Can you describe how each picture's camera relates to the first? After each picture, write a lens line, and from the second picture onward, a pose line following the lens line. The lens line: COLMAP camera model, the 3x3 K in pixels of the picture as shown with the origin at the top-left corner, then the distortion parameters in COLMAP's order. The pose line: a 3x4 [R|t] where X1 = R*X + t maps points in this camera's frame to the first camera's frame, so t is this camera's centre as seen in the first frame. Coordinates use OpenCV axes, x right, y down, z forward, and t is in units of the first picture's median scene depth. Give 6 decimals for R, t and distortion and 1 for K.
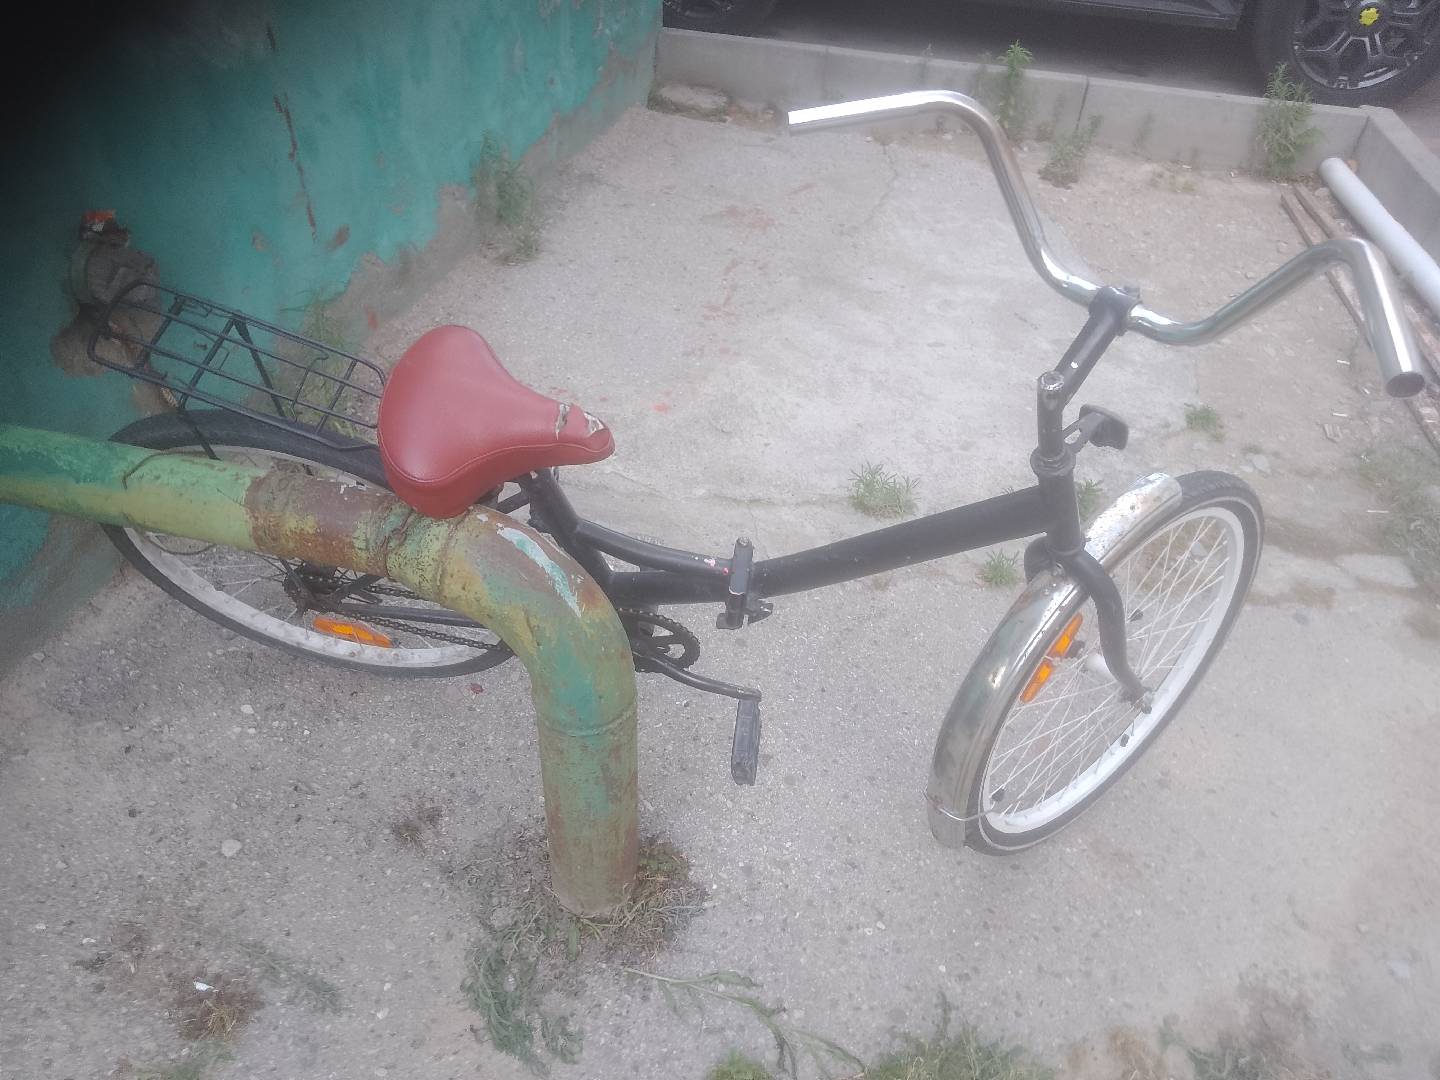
lens RADIAL K [[1063.0, 0, 752.6], [0, 1063.0, 513.0], [0, 0, 1]] dist [0.005568, 0.001503]
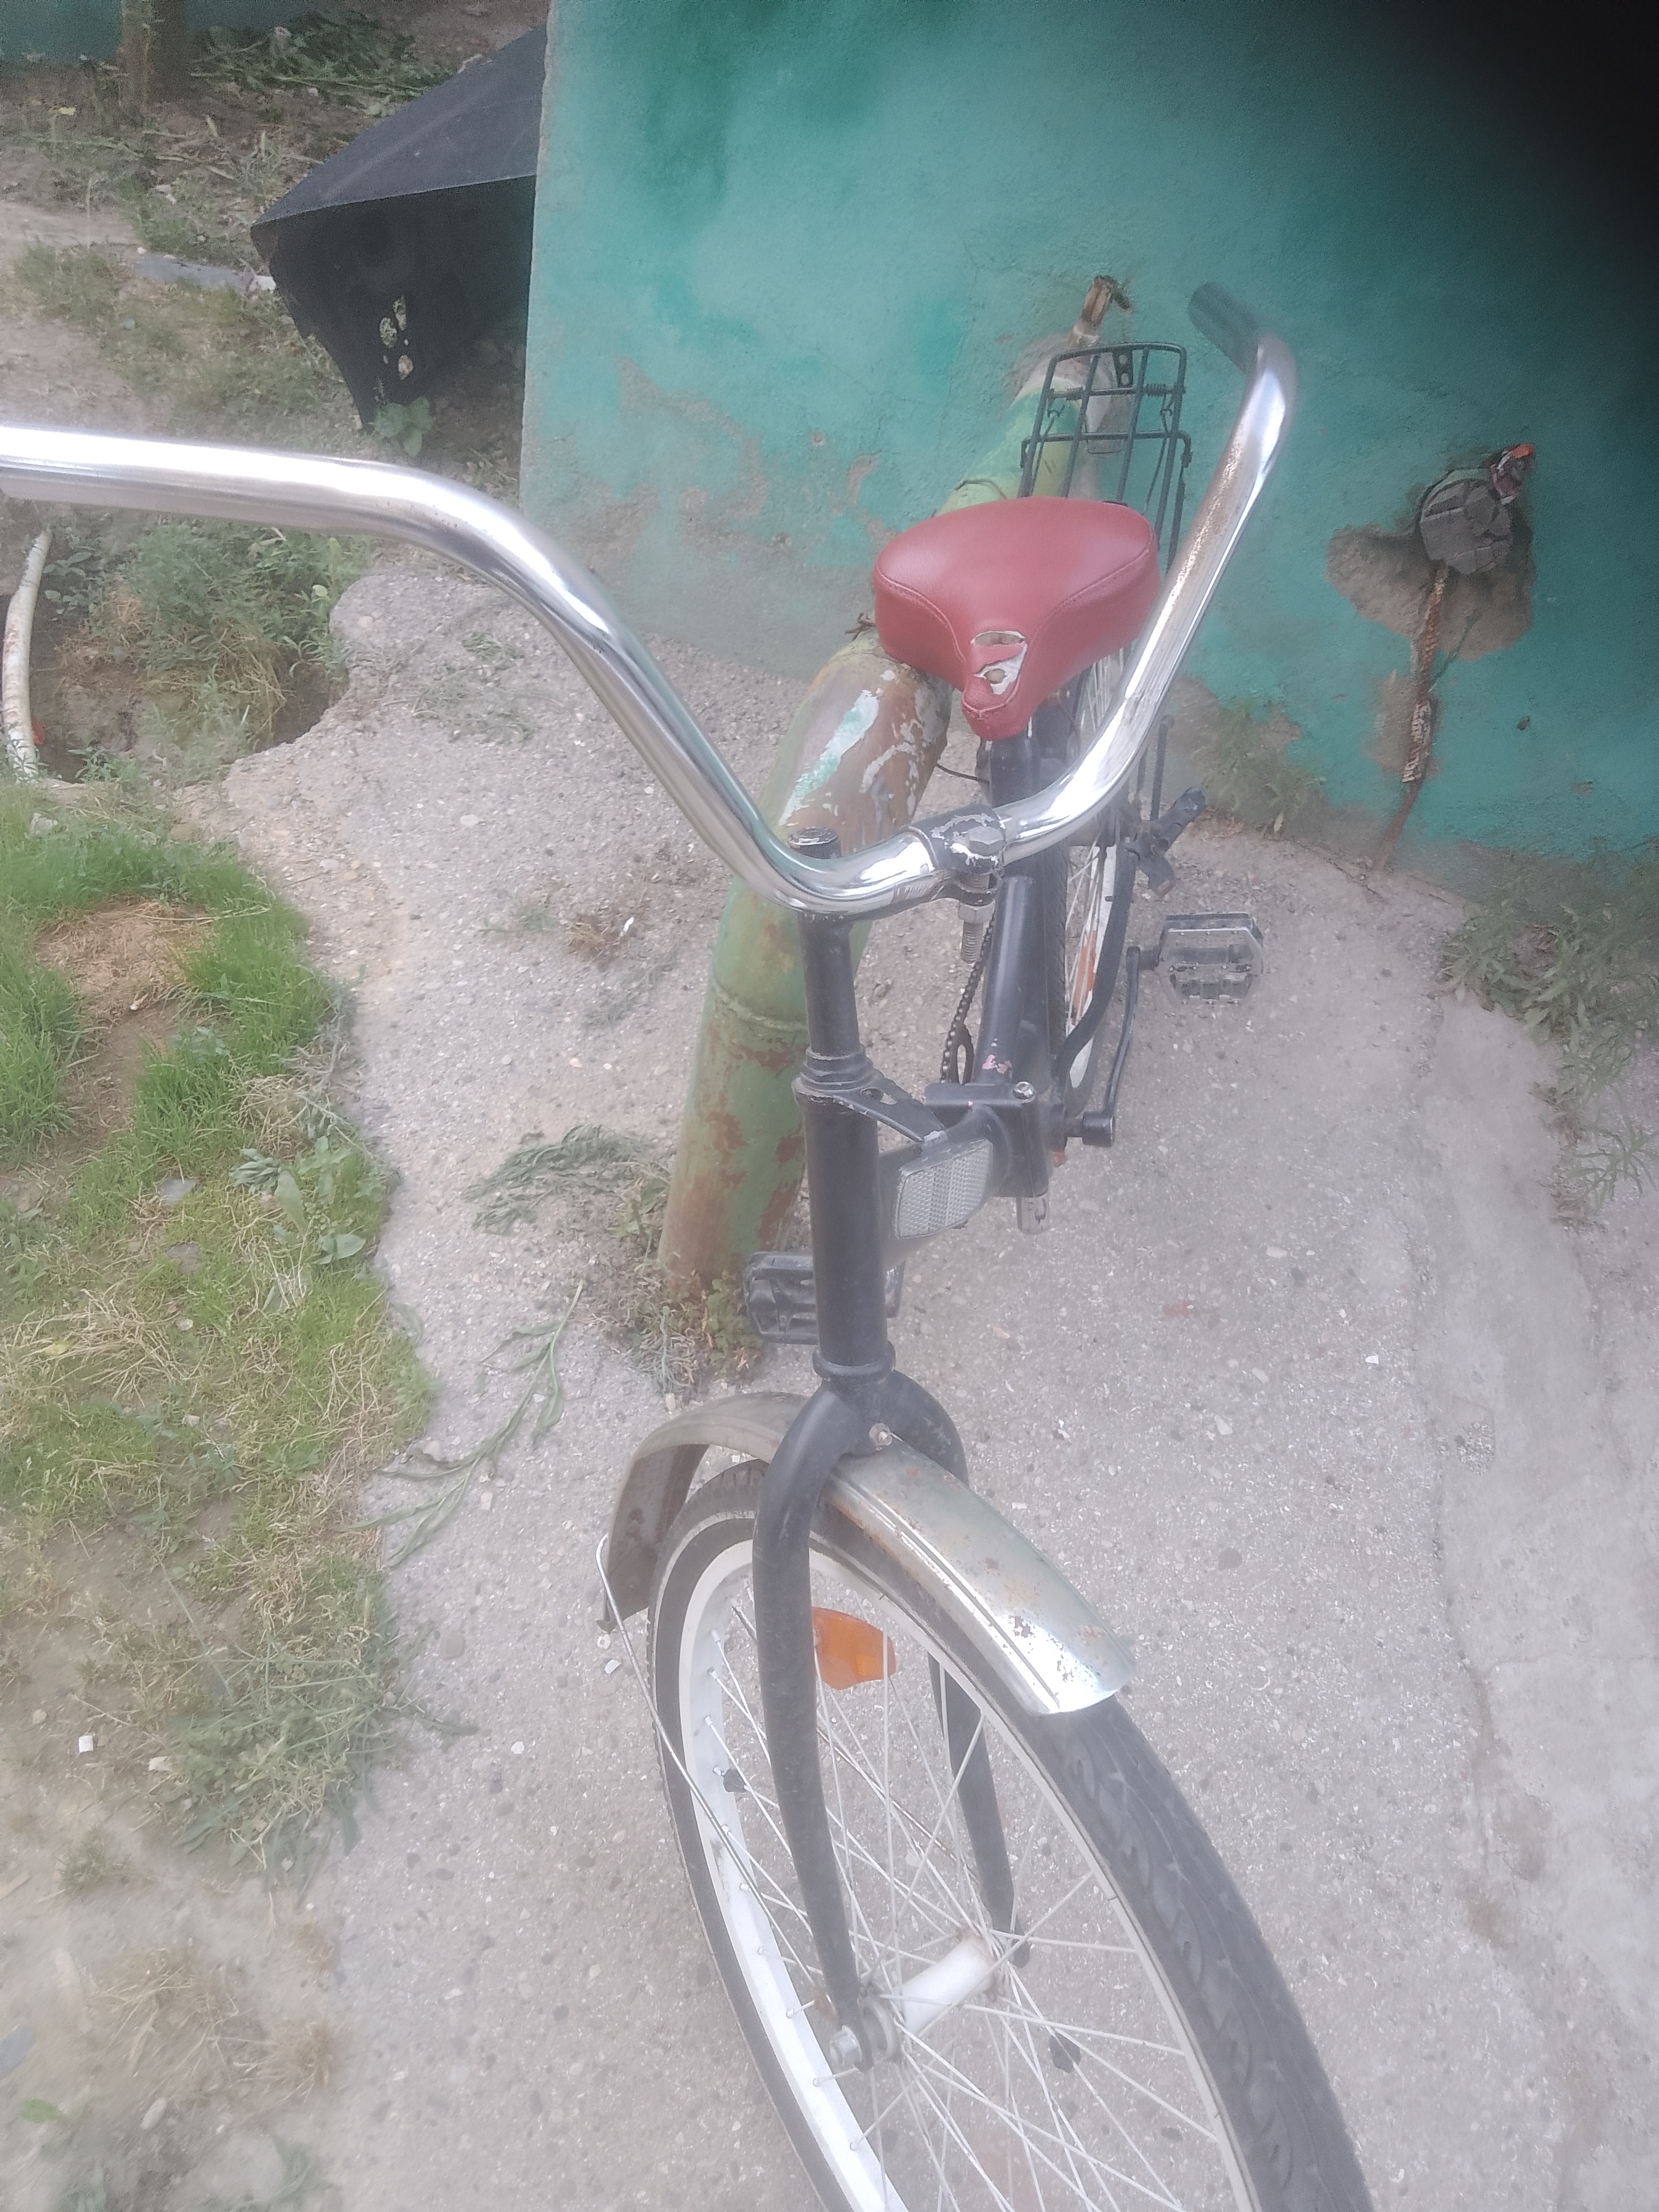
lens RADIAL K [[1664.0, 0, 829.5], [0, 1664.0, 1106.0], [0, 0, 1]] dist [0.000987, -0.014858]
pose [[-0.091785, 0.638638, -0.764013, 0.660901], [-0.740111, 0.469551, 0.481411, -0.307215], [0.666191, 0.609641, 0.429566, 0.541230]]
